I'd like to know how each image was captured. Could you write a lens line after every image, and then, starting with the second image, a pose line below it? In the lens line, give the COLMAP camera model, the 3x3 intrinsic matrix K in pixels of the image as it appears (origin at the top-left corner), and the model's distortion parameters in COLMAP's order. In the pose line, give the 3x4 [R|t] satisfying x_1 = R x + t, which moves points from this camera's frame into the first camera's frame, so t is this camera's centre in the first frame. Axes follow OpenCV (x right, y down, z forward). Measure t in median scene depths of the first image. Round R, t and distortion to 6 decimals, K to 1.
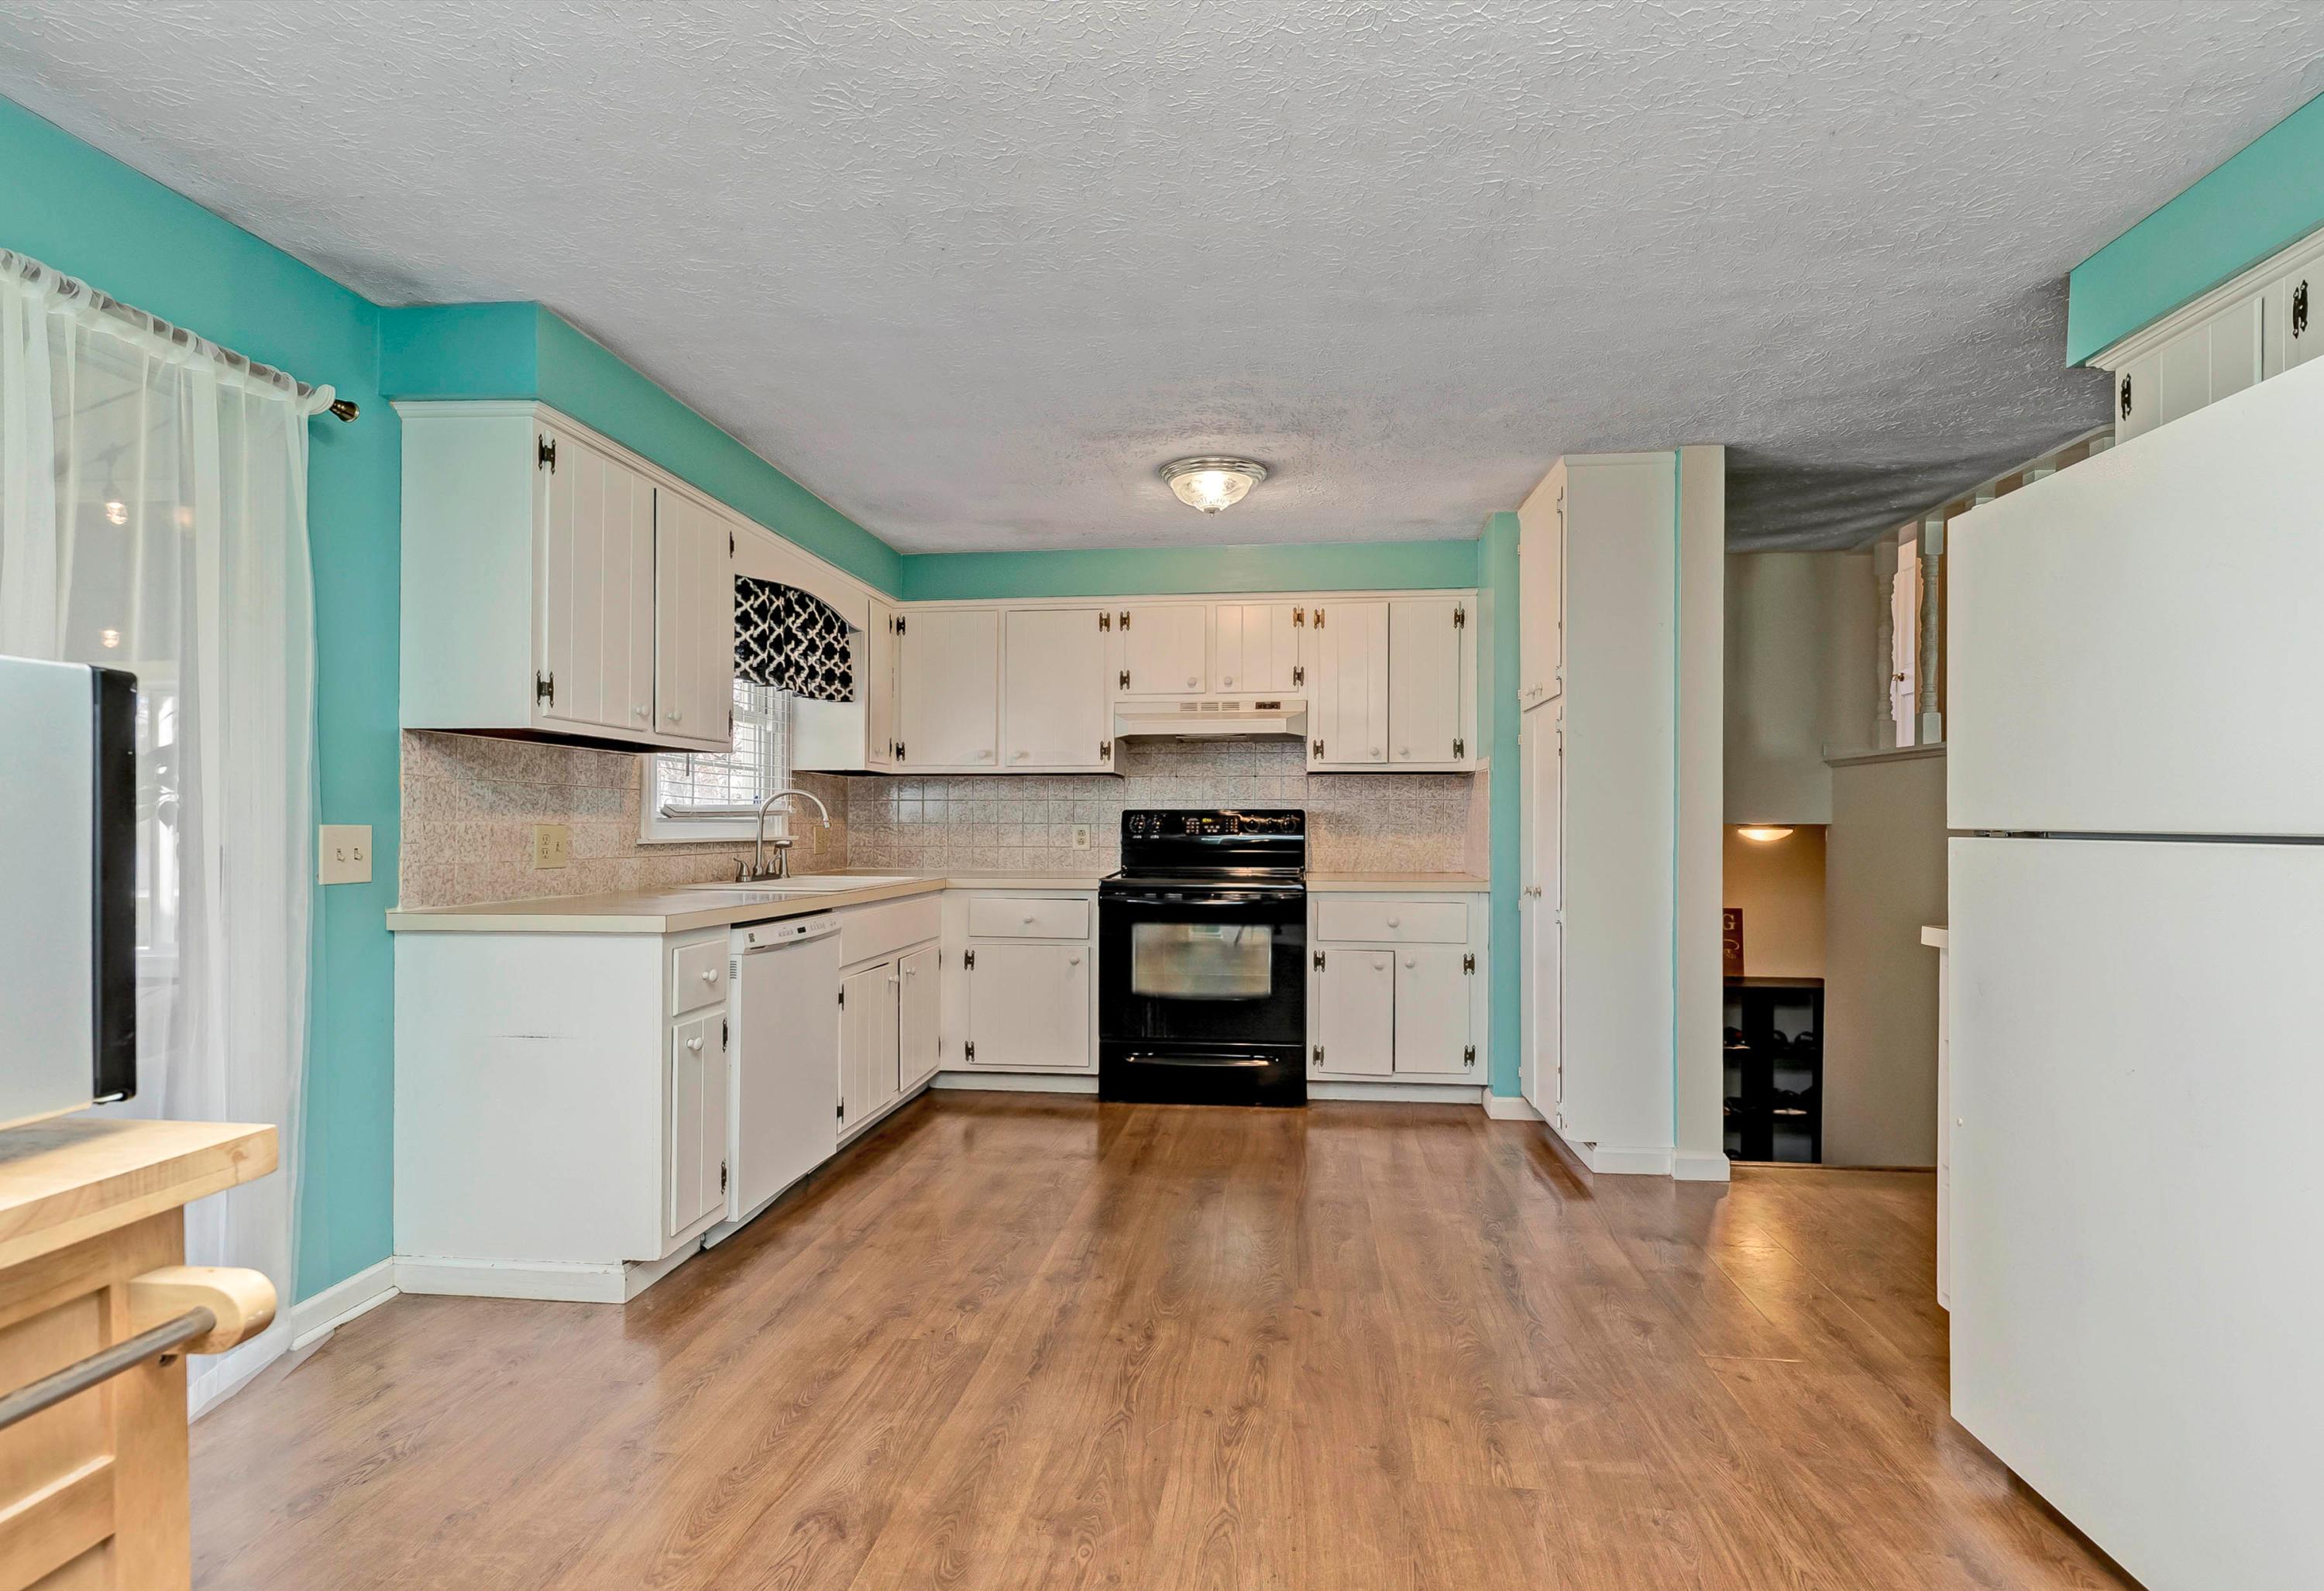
lens RADIAL K [[1111.8, 0, 1167.4], [0, 1111.8, 812.1], [0, 0, 1]] dist [0.002875, 0.000730]
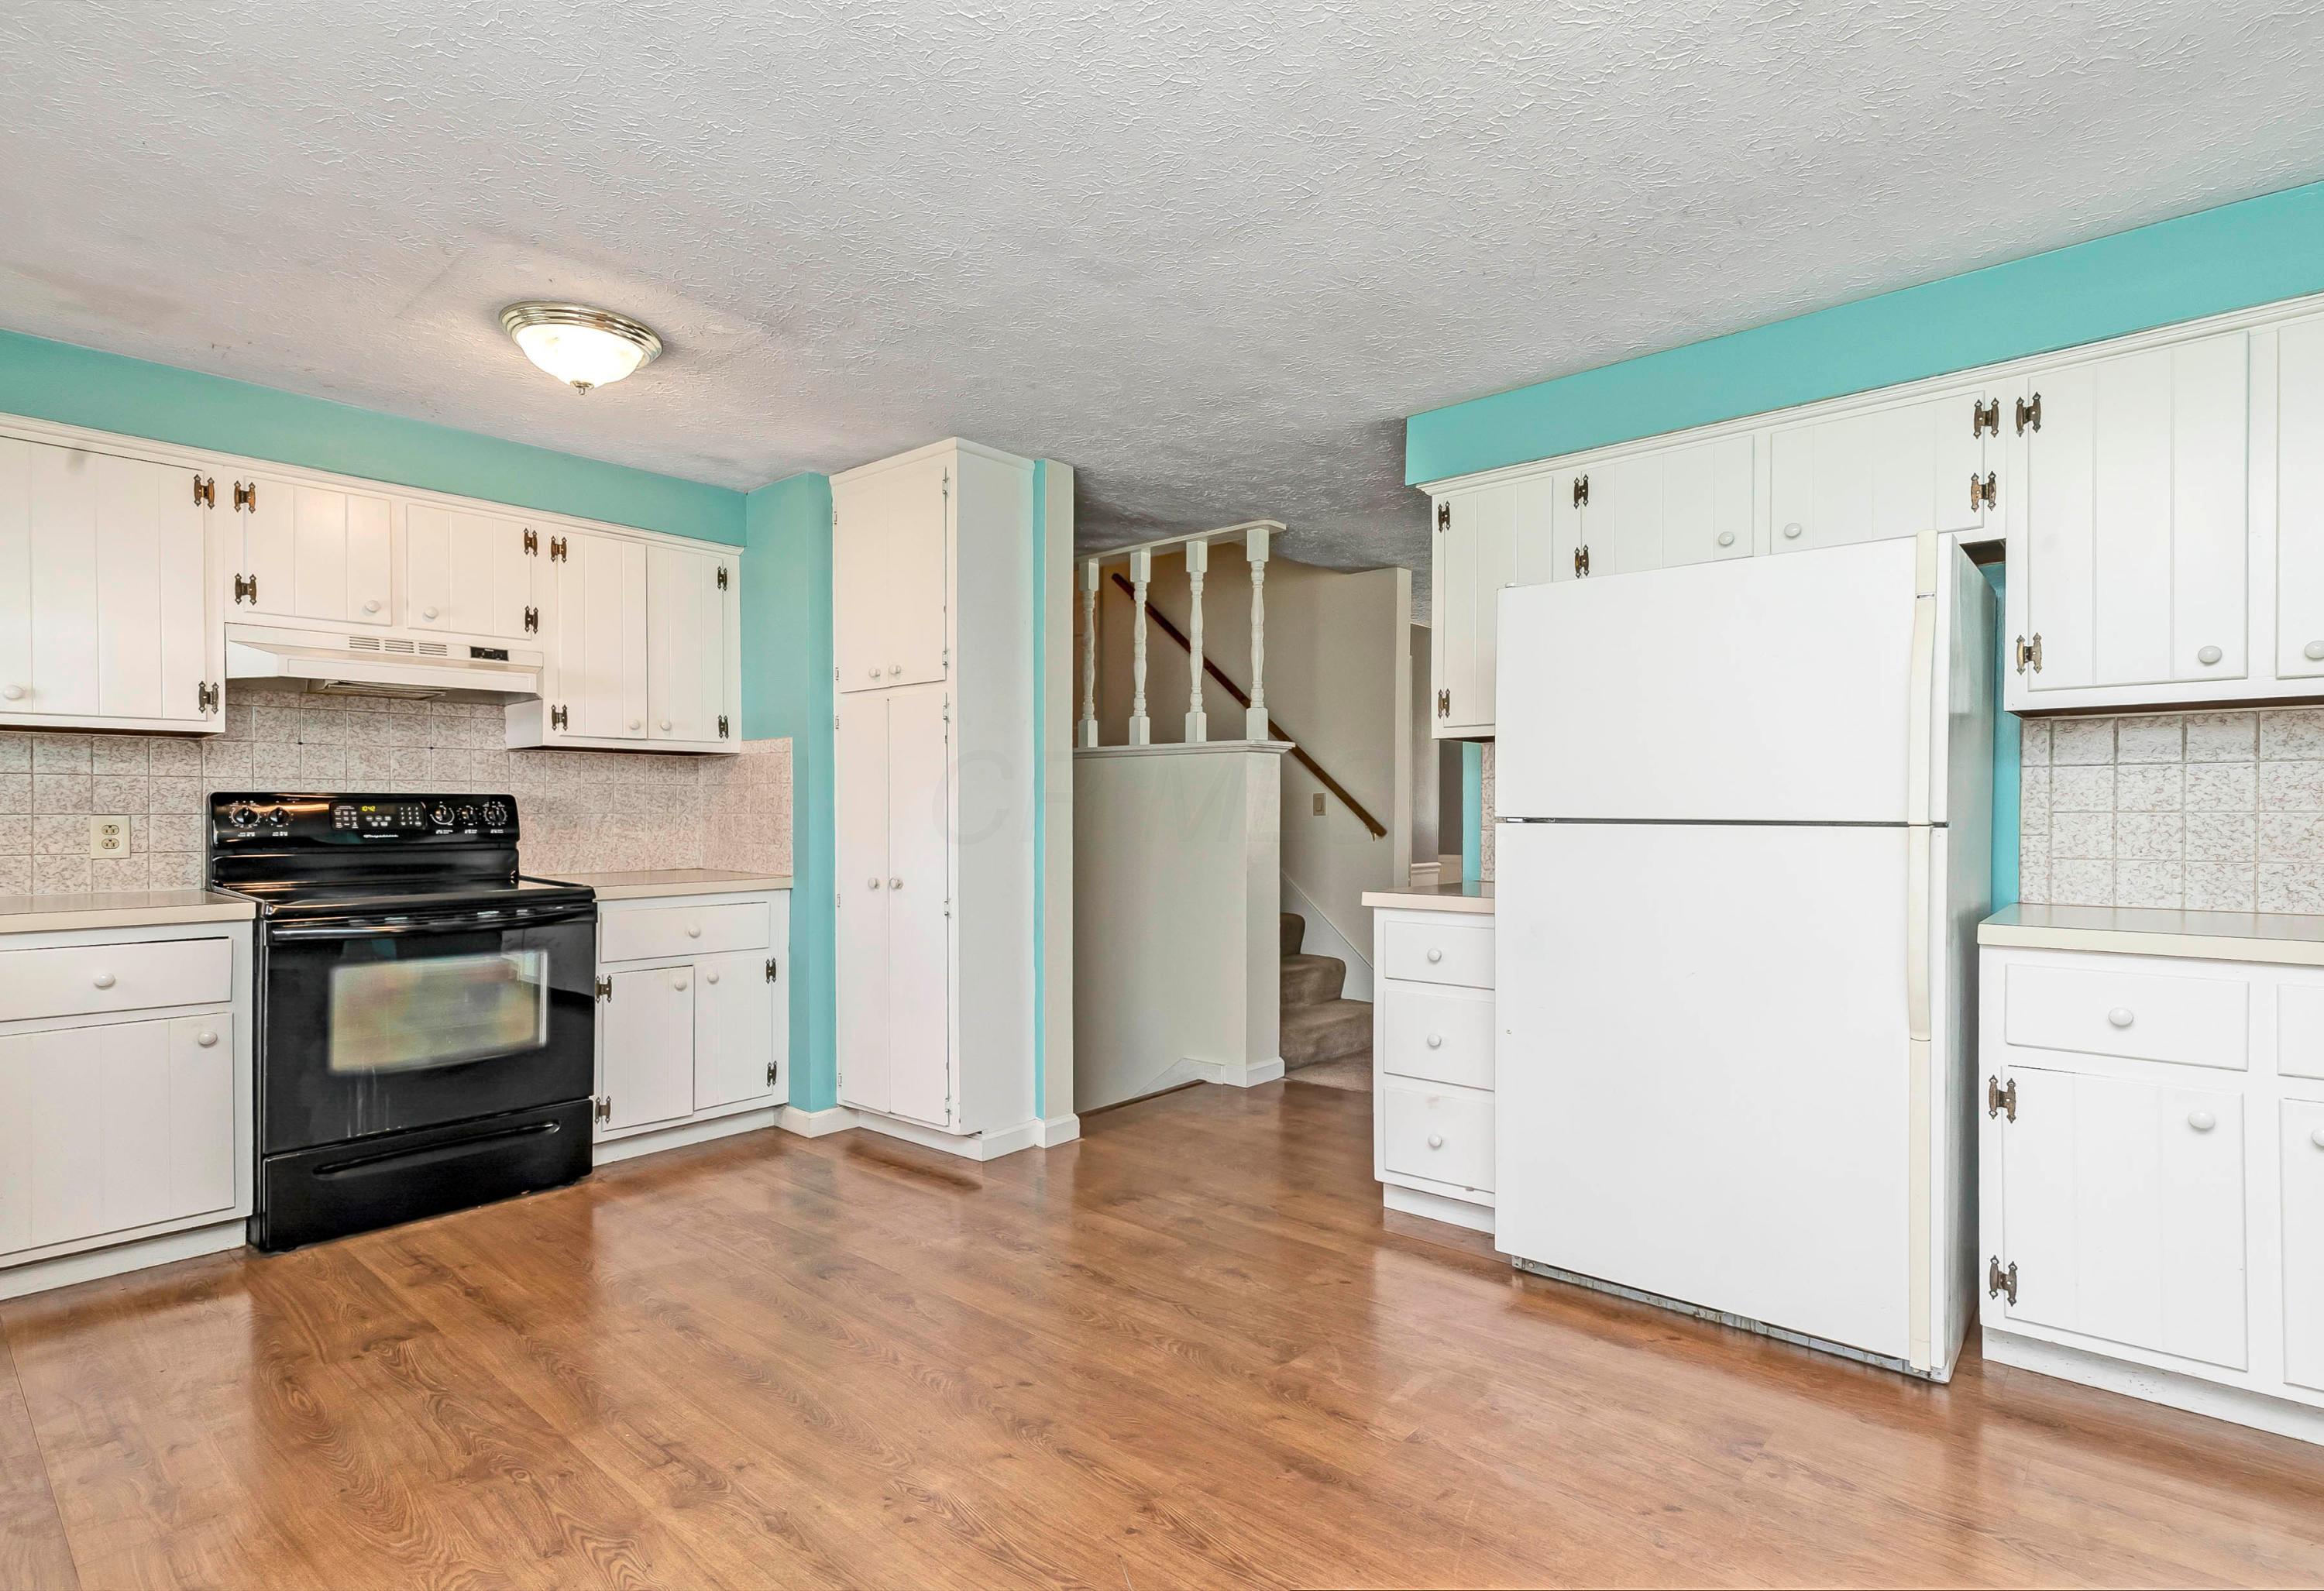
lens RADIAL K [[1140.4, 0, 1139.1], [0, 1140.4, 798.4], [0, 0, 1]] dist [0.004378, 0.001199]
pose [[0.599907, 0.007207, 0.800037, -0.284463], [-0.006793, 0.999969, -0.003914, 0.000504], [-0.800041, -0.003086, 0.599937, 0.218064]]
